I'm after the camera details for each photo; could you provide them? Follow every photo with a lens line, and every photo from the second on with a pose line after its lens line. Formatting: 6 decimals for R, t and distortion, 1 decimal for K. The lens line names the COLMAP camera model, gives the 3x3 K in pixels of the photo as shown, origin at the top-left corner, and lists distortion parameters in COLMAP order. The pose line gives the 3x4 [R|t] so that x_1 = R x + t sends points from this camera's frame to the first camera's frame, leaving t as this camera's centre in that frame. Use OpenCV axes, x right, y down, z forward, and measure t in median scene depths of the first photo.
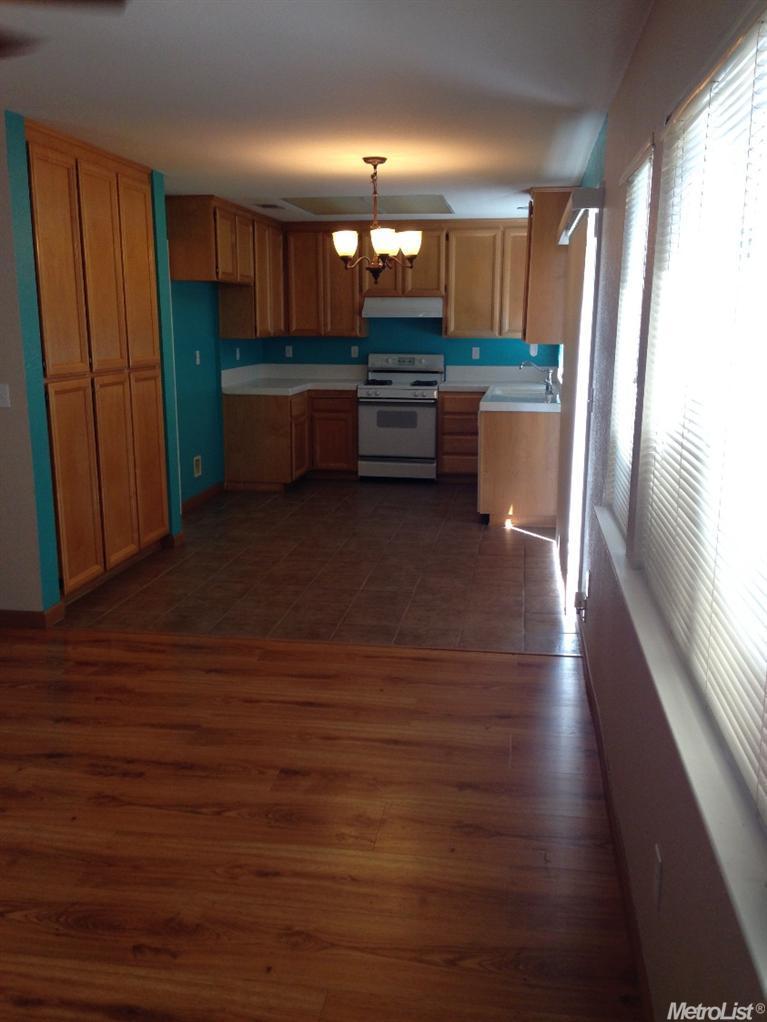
lens RADIAL K [[929.9, 0, 383.4], [0, 929.9, 512.0], [0, 0, 1]] dist [0.047779, 0.000000]
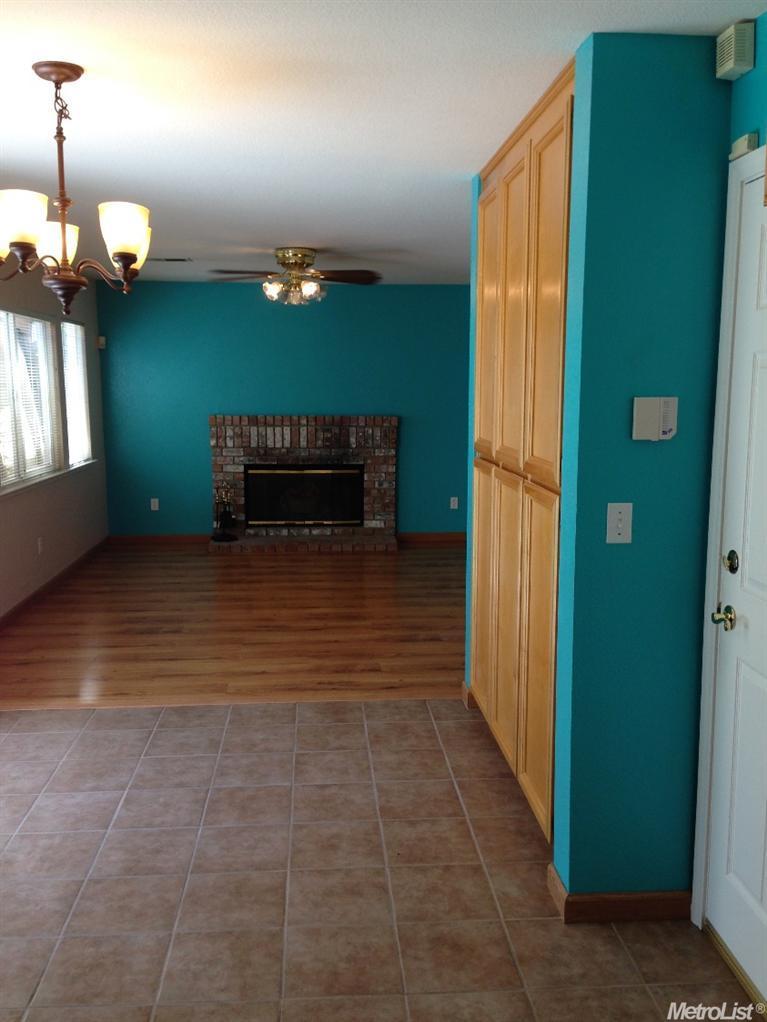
lens RADIAL K [[929.9, 0, 383.6], [0, 929.9, 511.6], [0, 0, 1]] dist [0.047779, 0.000000]
pose [[-0.974493, 0.029704, -0.222441, -0.061586], [-0.048426, 0.940015, 0.337679, -0.342014], [0.219129, 0.339838, -0.914600, 1.622071]]
